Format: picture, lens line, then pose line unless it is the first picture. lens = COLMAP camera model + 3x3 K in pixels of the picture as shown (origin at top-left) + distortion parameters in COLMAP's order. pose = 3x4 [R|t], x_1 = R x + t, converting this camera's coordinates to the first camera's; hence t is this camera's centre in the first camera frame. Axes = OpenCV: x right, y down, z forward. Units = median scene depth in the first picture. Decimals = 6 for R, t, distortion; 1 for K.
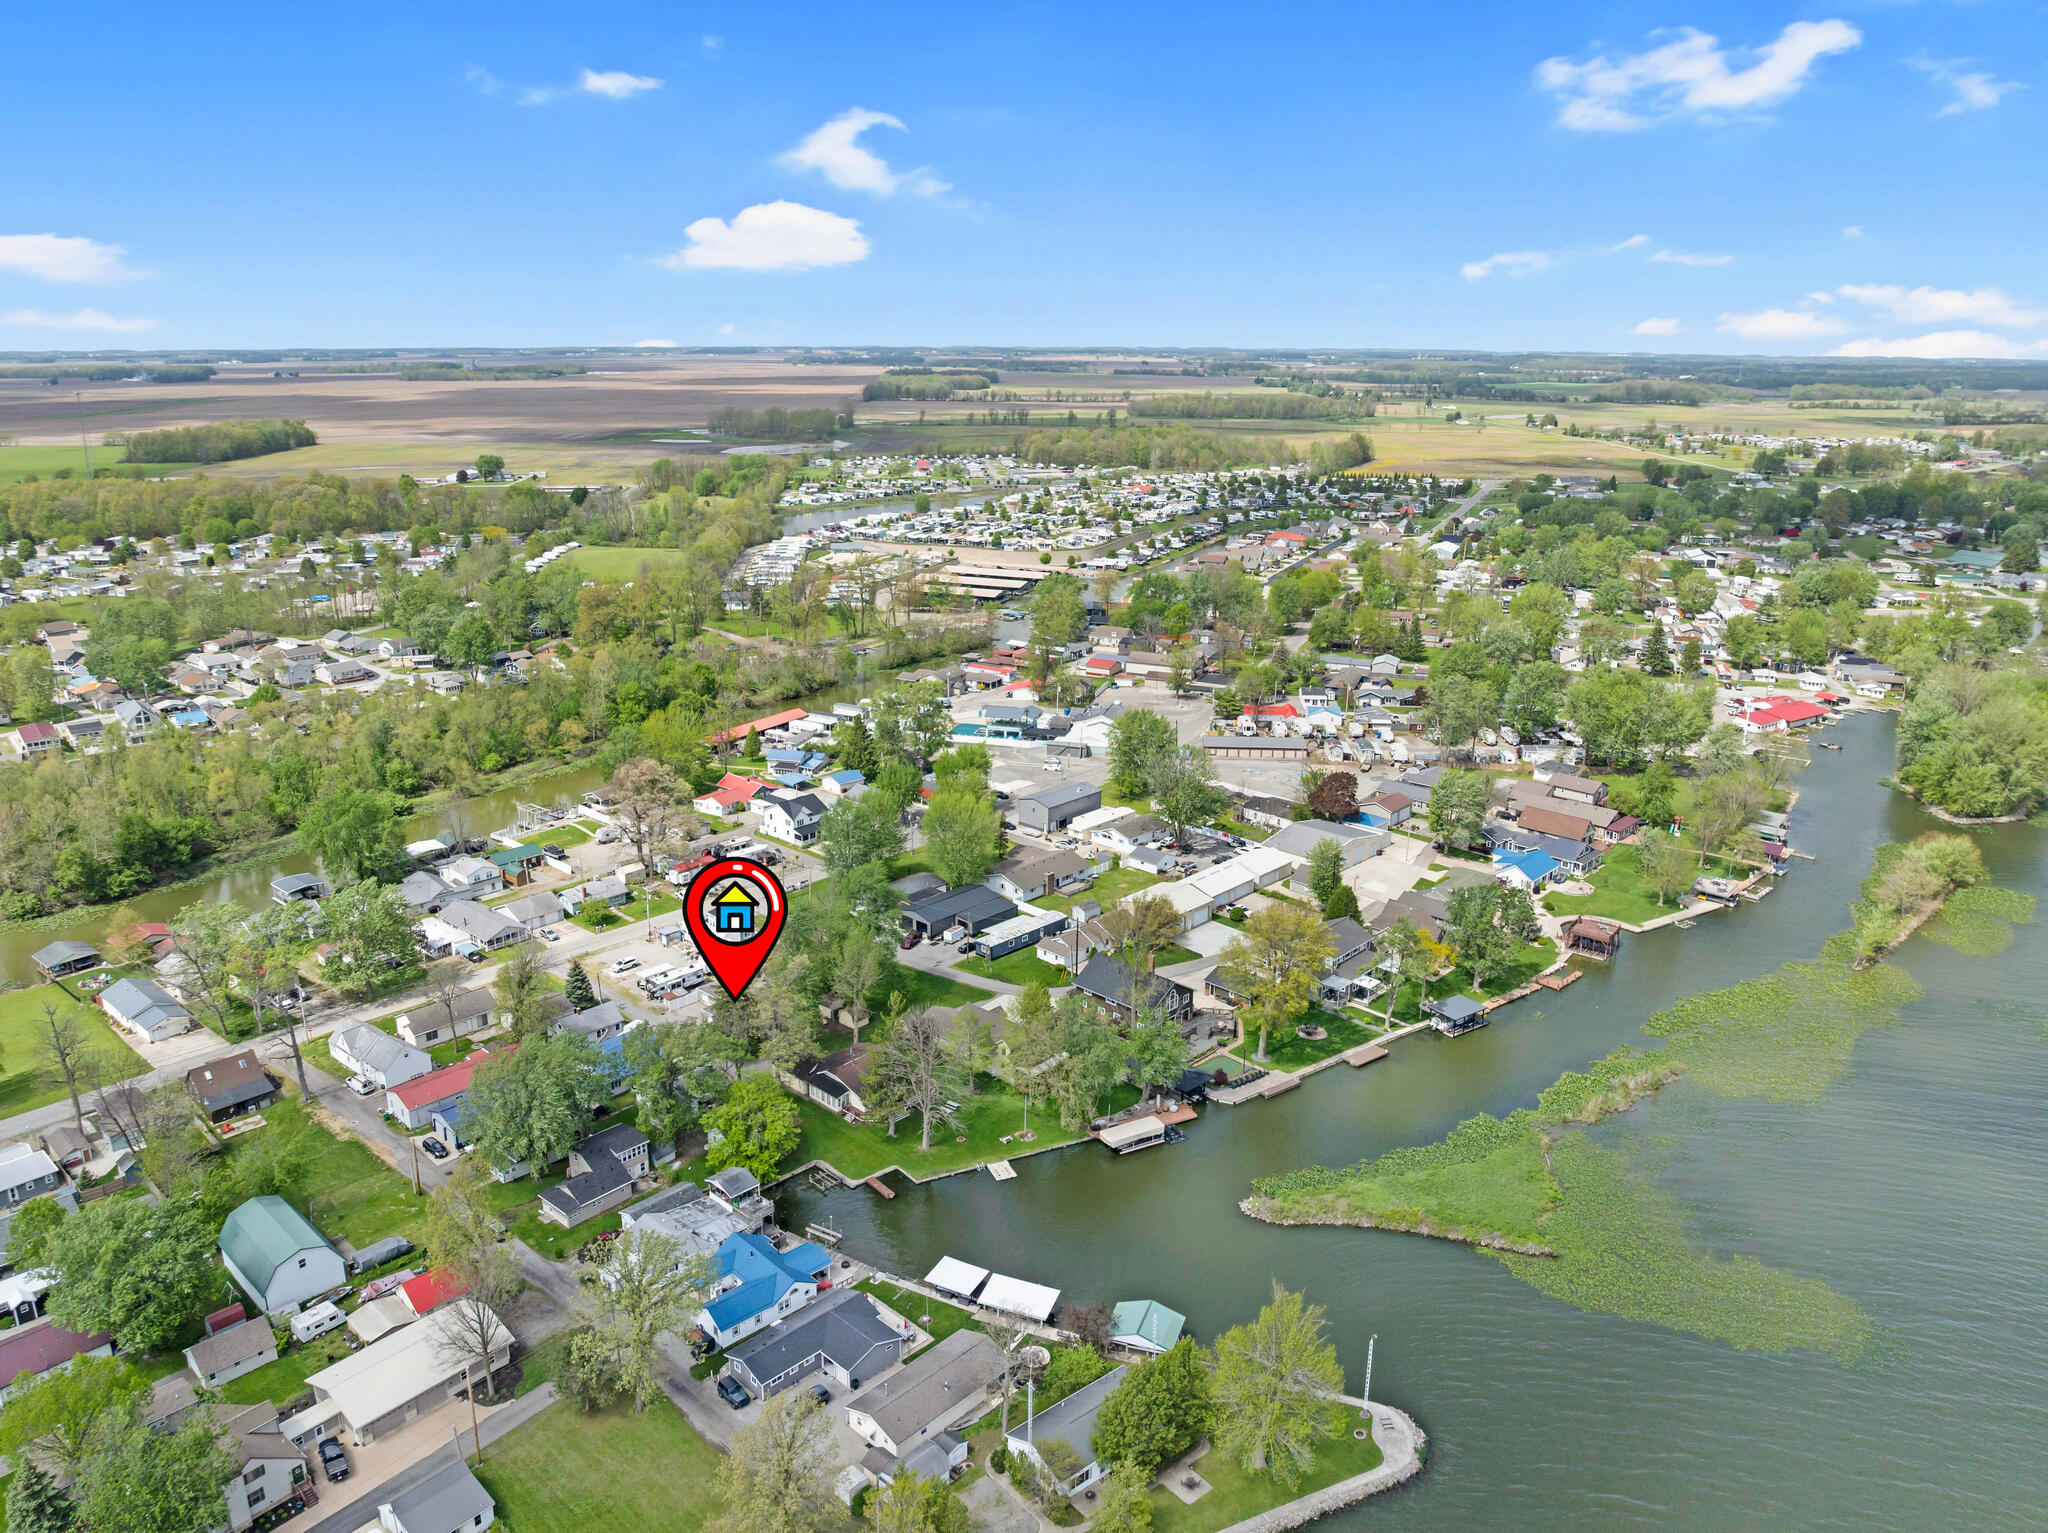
lens RADIAL K [[1446.8, 0, 1024.0], [0, 1446.8, 766.5], [0, 0, 1]] dist [-0.019197, -0.024198]
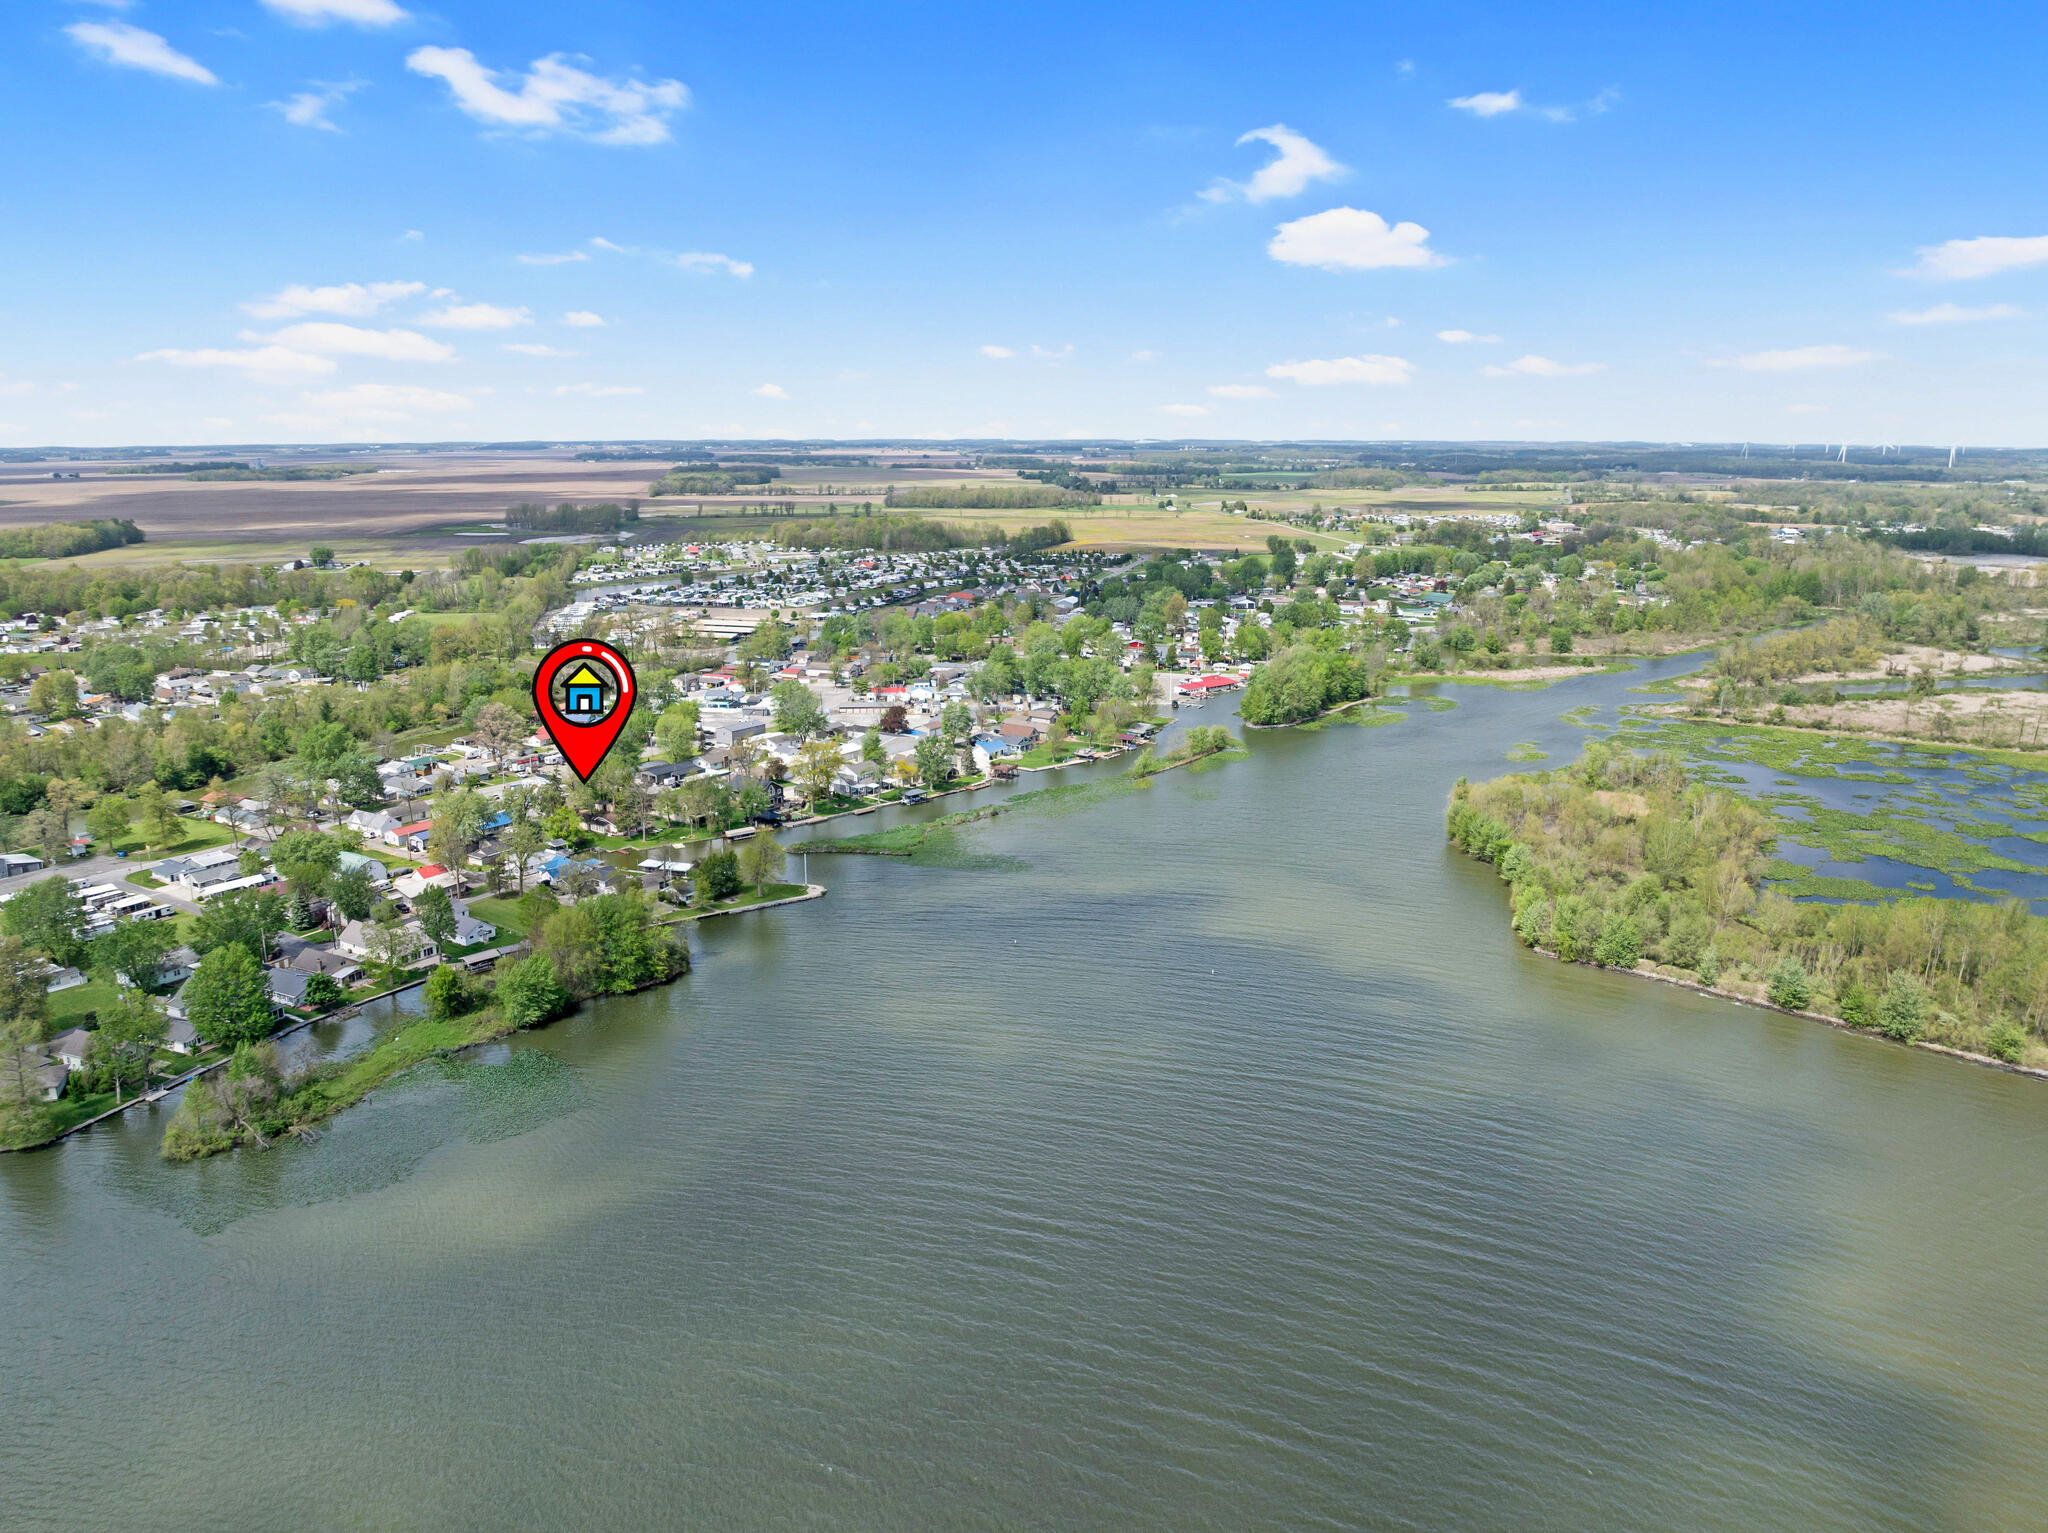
lens RADIAL K [[1446.8, 0, 1024.0], [0, 1446.8, 766.5], [0, 0, 1]] dist [-0.019197, -0.024198]
pose [[0.990642, -0.035032, 0.131910, 0.055517], [0.042821, 0.997474, -0.056682, 0.076263], [-0.129591, 0.061800, 0.989640, -0.321271]]
